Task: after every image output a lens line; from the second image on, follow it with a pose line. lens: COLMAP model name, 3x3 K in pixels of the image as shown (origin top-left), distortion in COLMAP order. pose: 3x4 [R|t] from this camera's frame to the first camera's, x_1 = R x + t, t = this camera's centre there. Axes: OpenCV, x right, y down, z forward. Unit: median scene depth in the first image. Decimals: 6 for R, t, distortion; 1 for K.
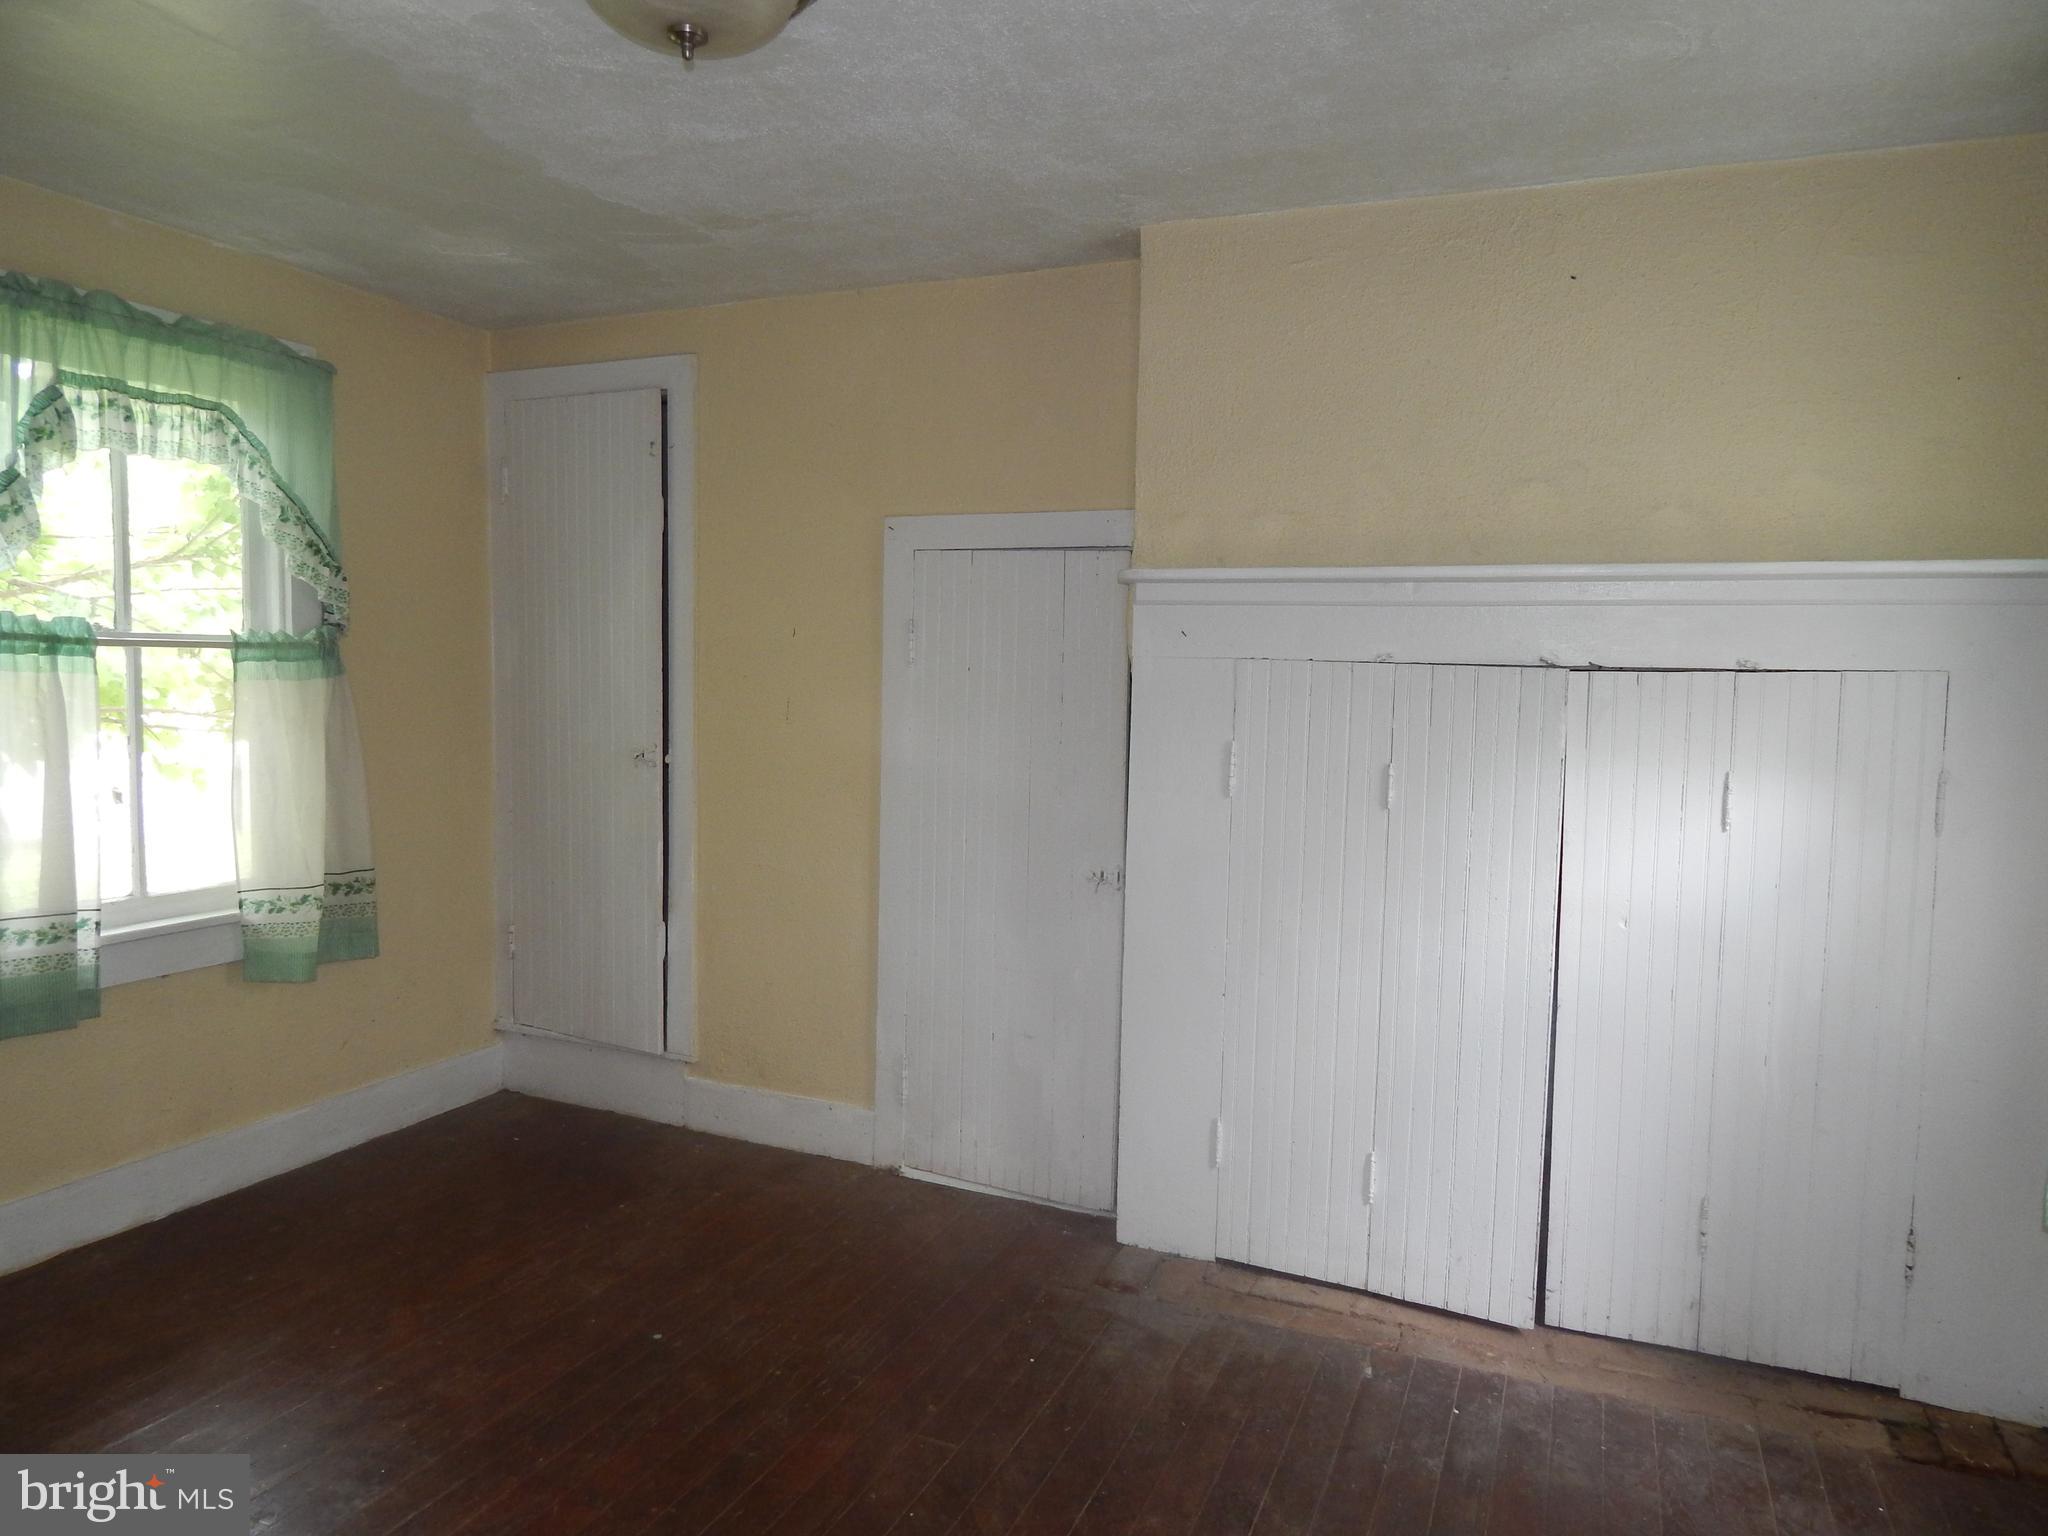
lens RADIAL K [[1354.7, 0, 1024.0], [0, 1354.7, 768.0], [0, 0, 1]] dist [-0.000966, 0.000006]
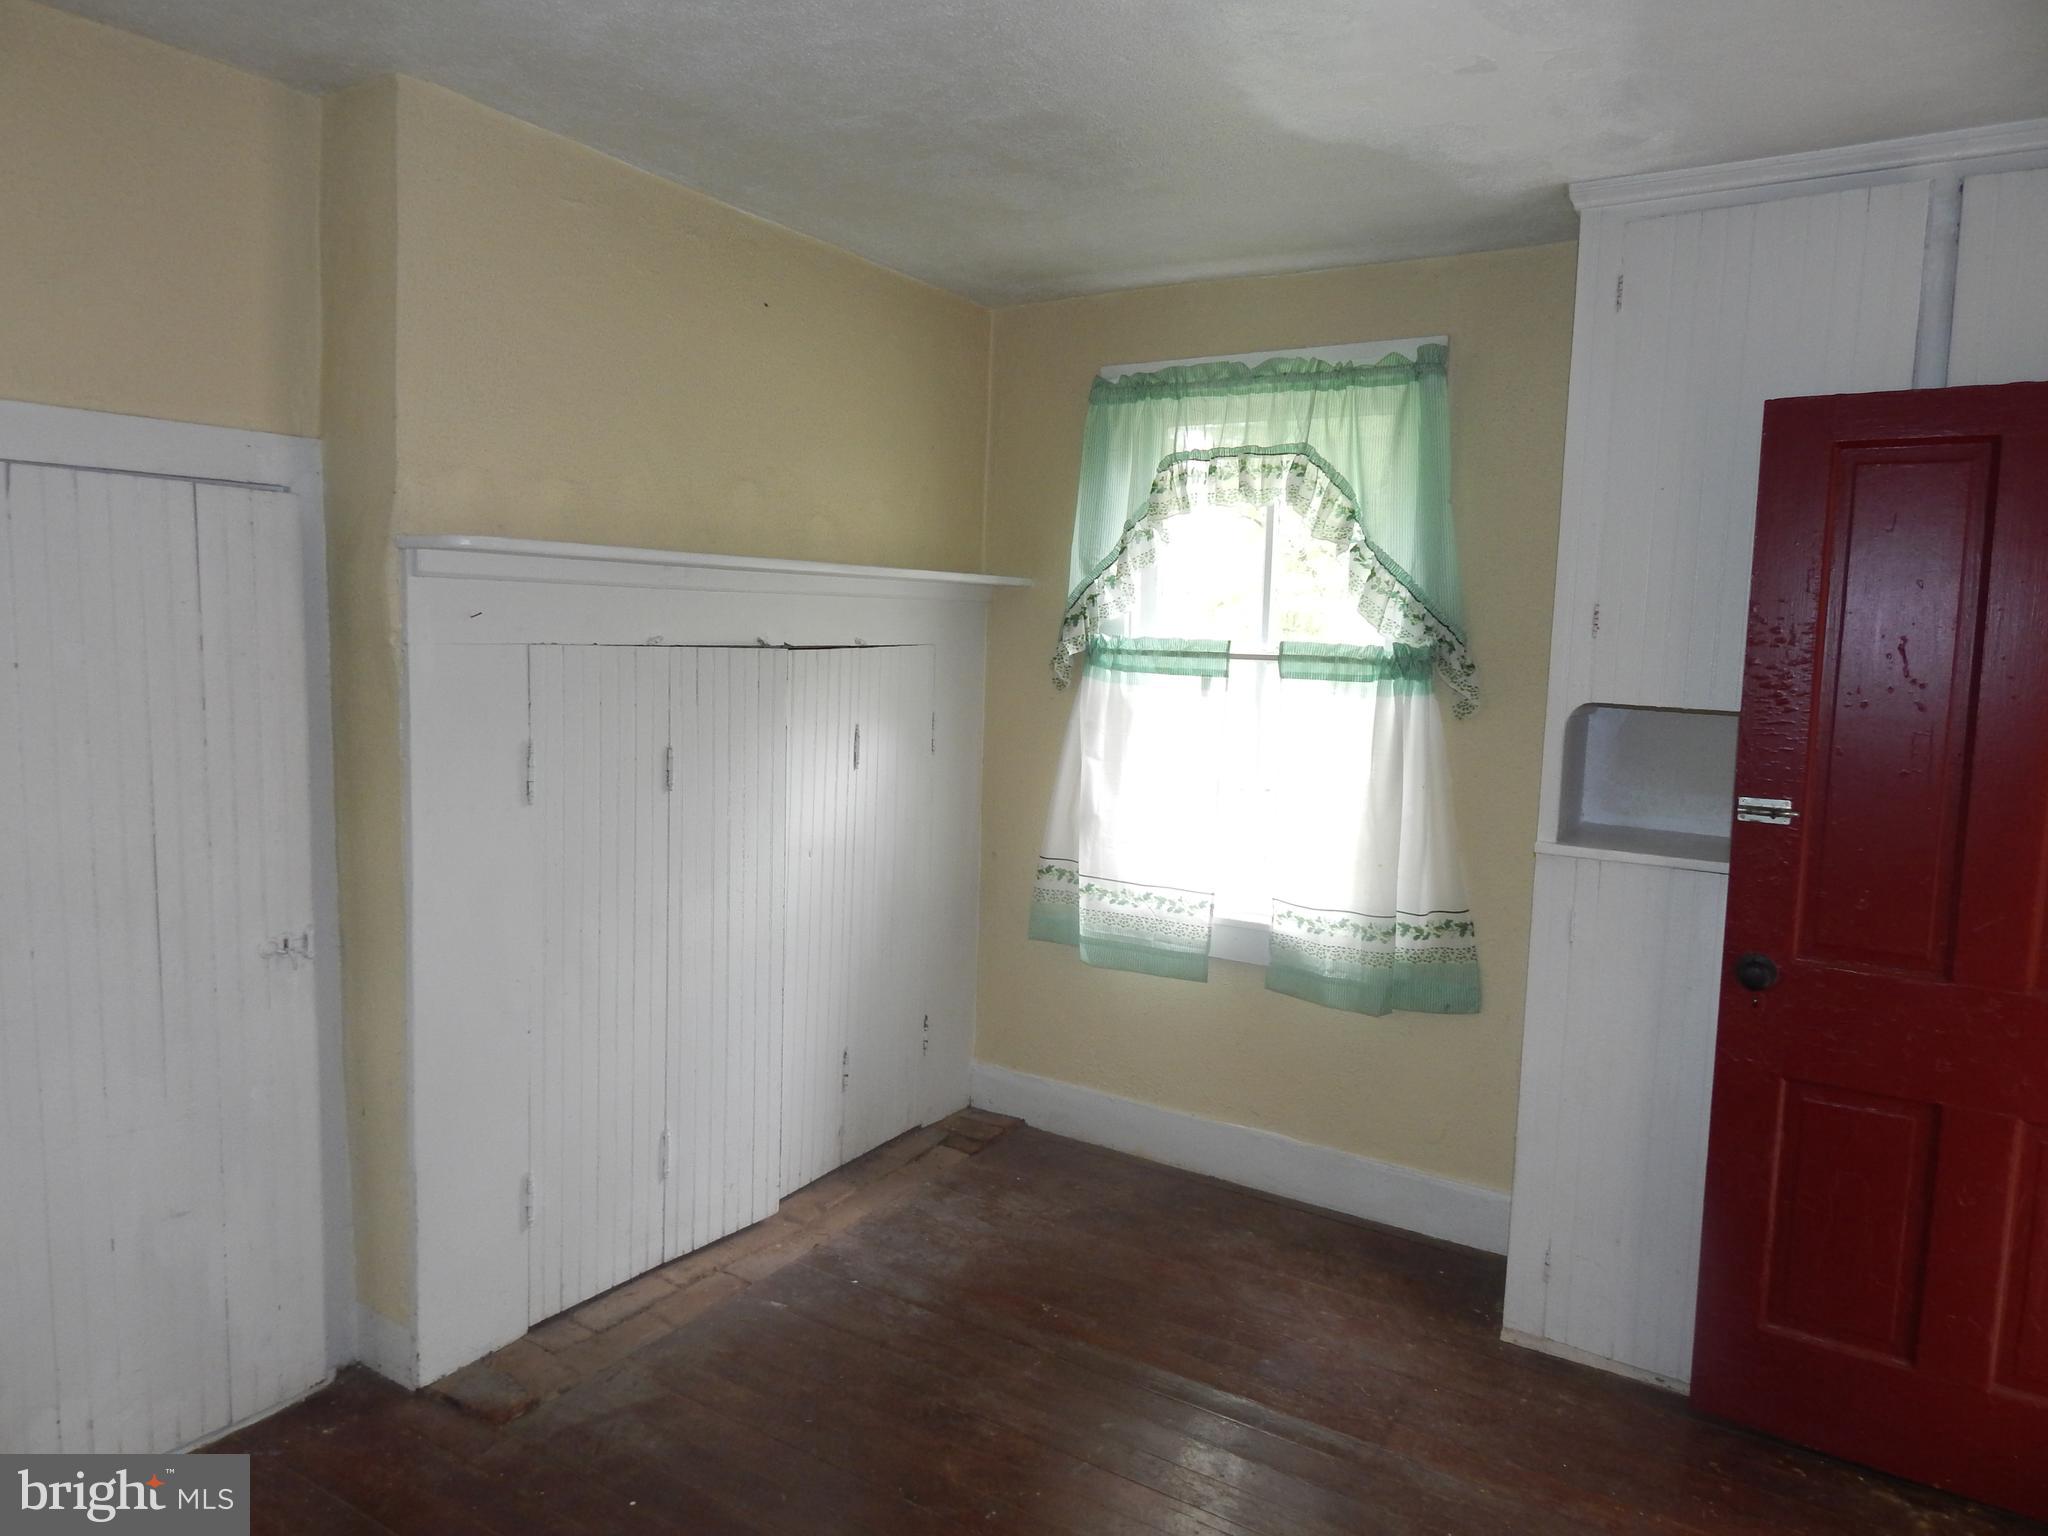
lens RADIAL K [[1354.7, 0, 1024.0], [0, 1354.7, 768.0], [0, 0, 1]] dist [-0.000966, 0.000006]
pose [[0.134694, -0.123514, 0.983159, -0.709103], [0.046973, 0.991881, 0.118174, -0.096795], [-0.989773, 0.030264, 0.139402, 0.617687]]
